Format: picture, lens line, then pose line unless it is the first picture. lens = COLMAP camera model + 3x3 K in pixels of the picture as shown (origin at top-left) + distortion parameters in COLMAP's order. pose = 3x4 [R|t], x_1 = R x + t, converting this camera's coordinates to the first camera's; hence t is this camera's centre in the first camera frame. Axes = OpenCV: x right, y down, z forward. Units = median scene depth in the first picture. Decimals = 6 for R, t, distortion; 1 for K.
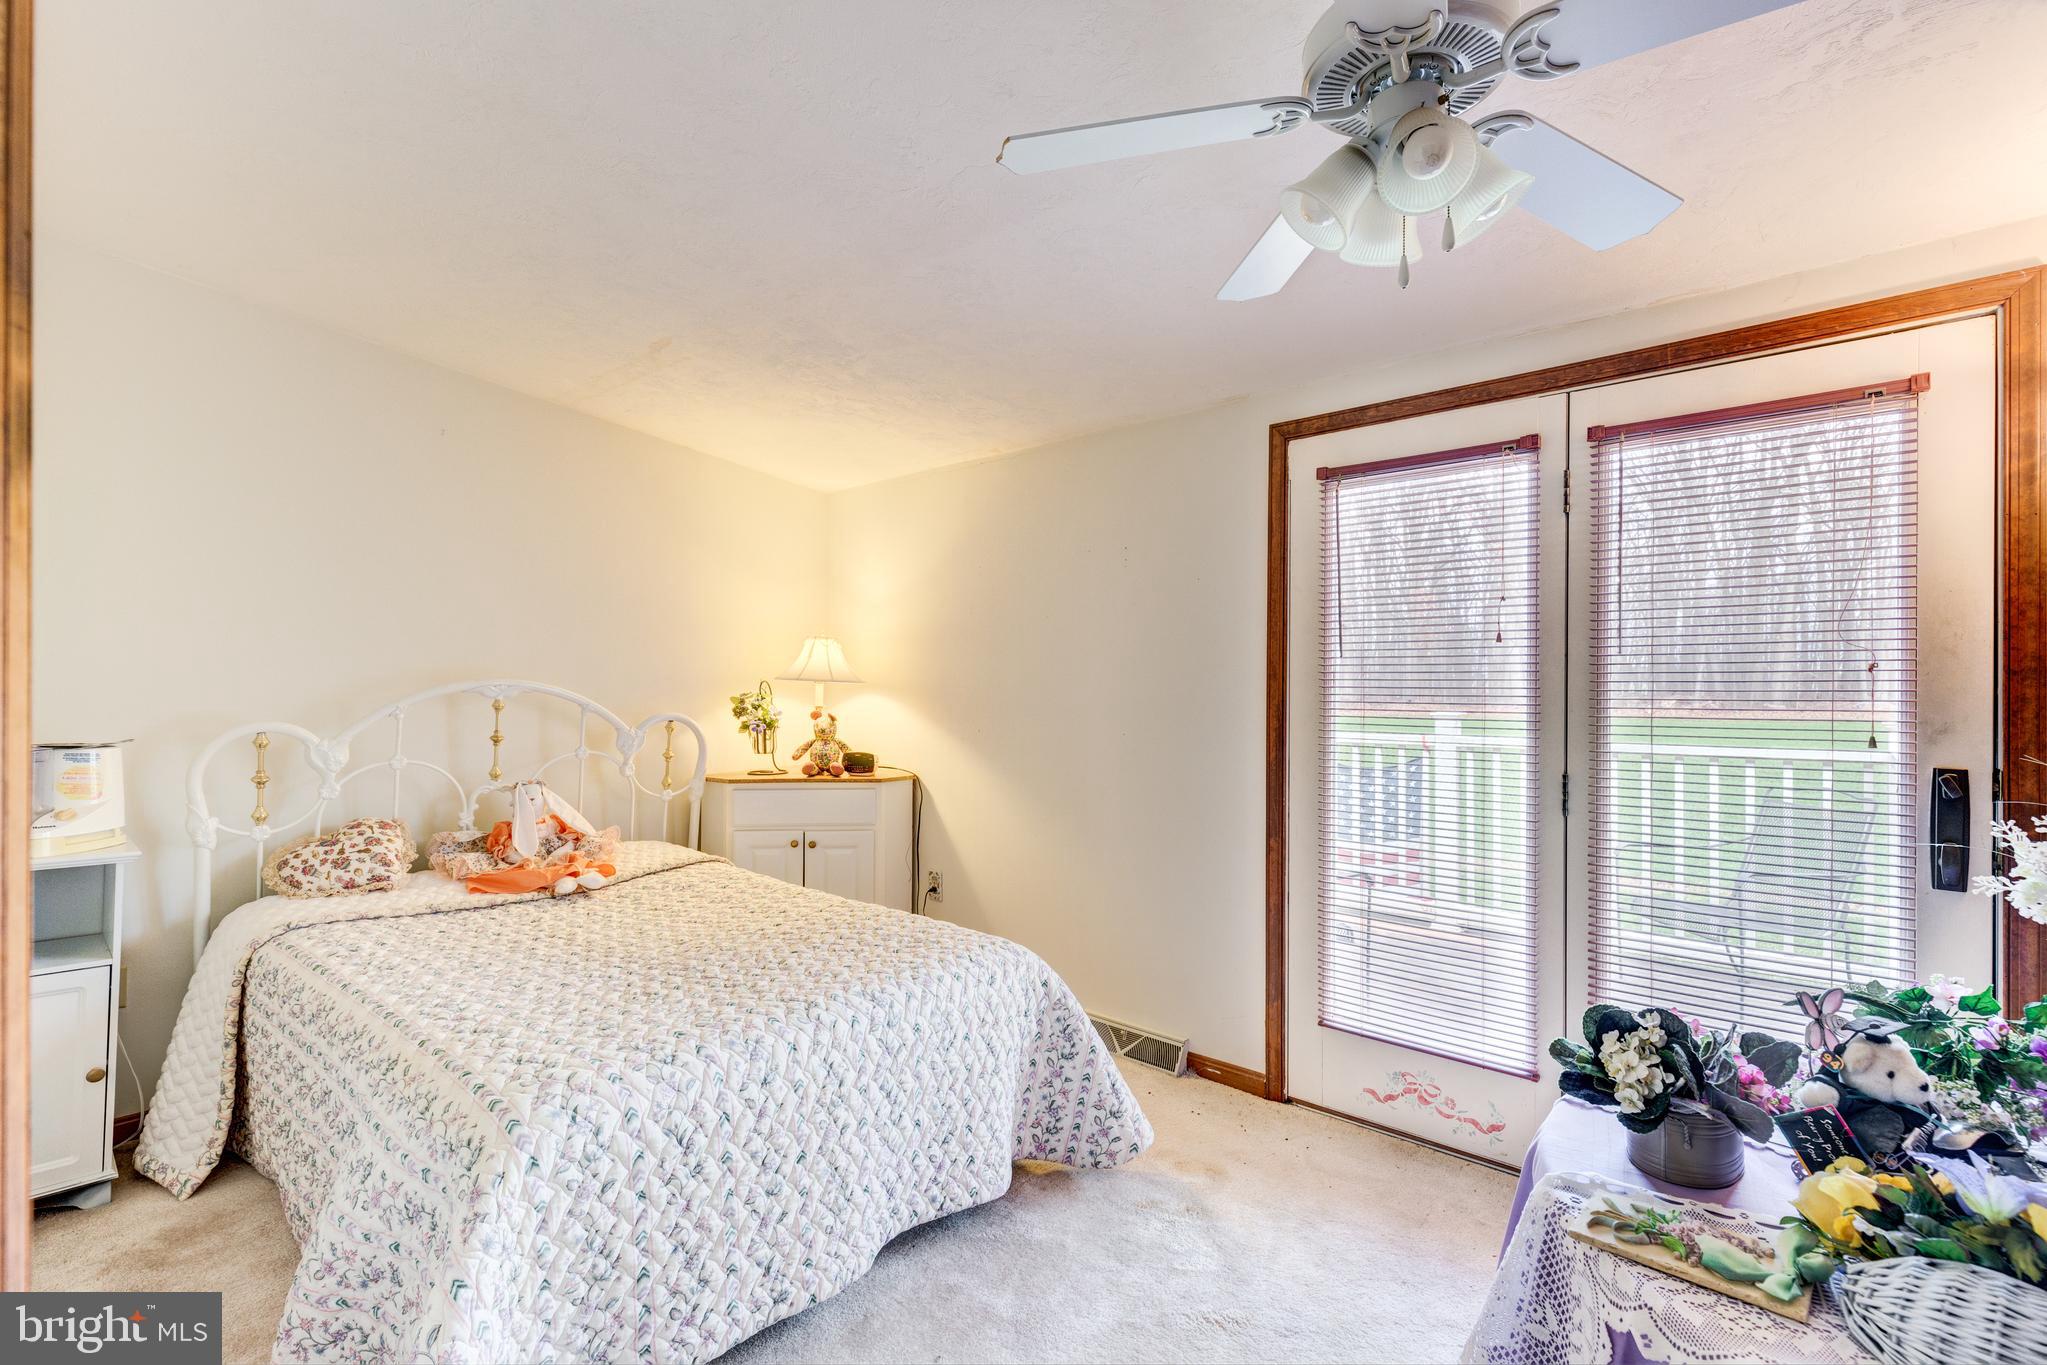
lens RADIAL K [[918.7, 0, 1023.5], [0, 918.7, 682.5], [0, 0, 1]] dist [0.001293, 0.000751]
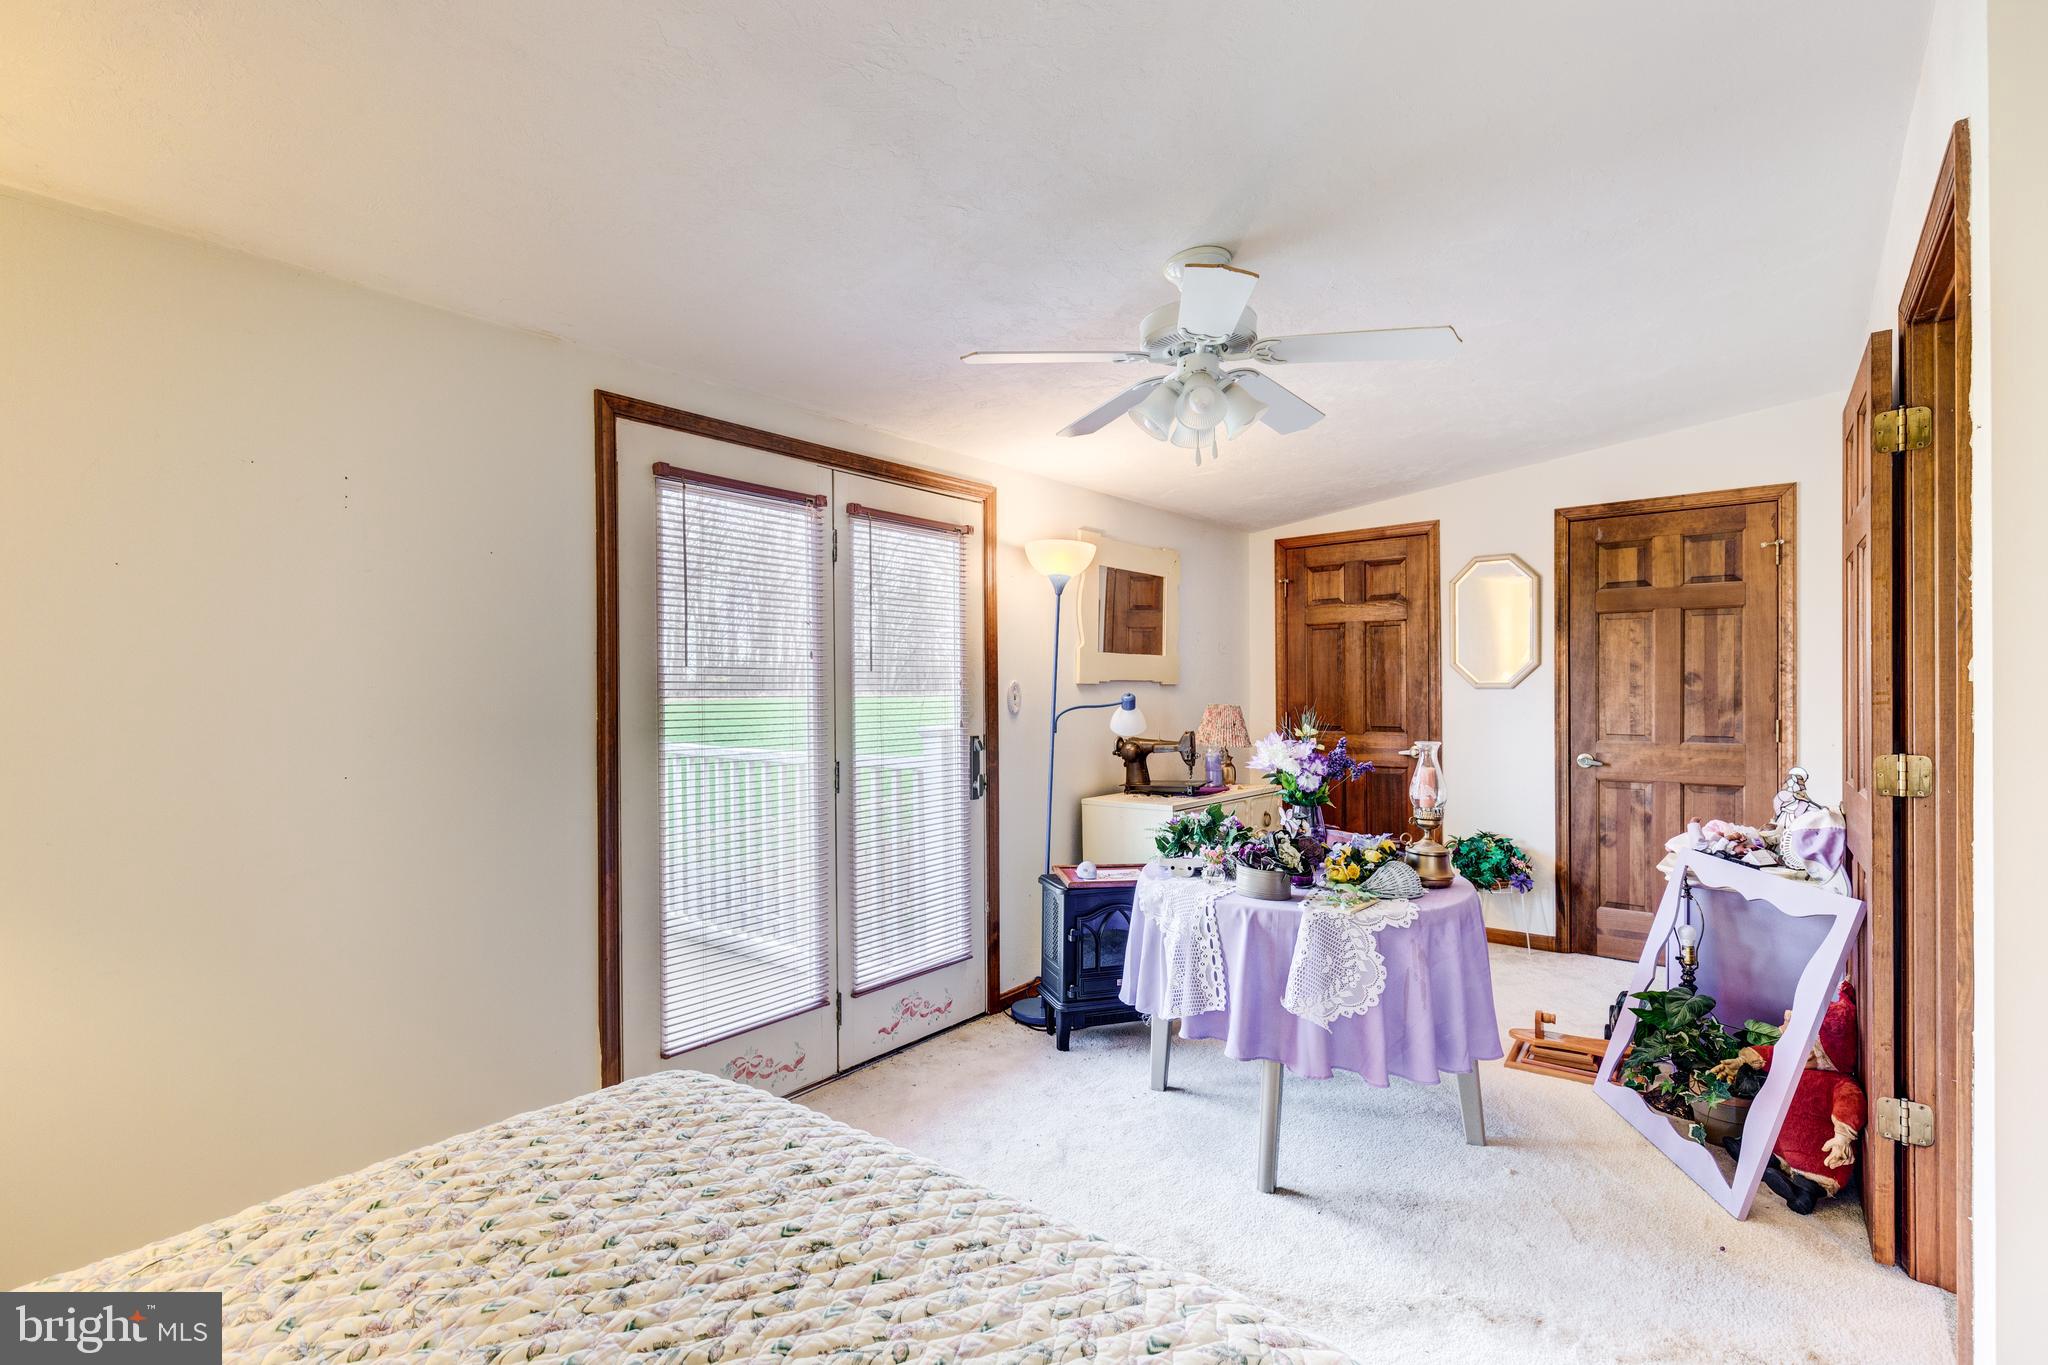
lens RADIAL K [[943.3, 0, 1024.3], [0, 943.3, 708.2], [0, 0, 1]] dist [0.002697, 0.000794]
pose [[-0.054976, -0.020334, 0.998281, -0.764976], [0.003461, 0.999783, 0.020555, -0.004057], [-0.998482, 0.004585, -0.054894, 0.805773]]
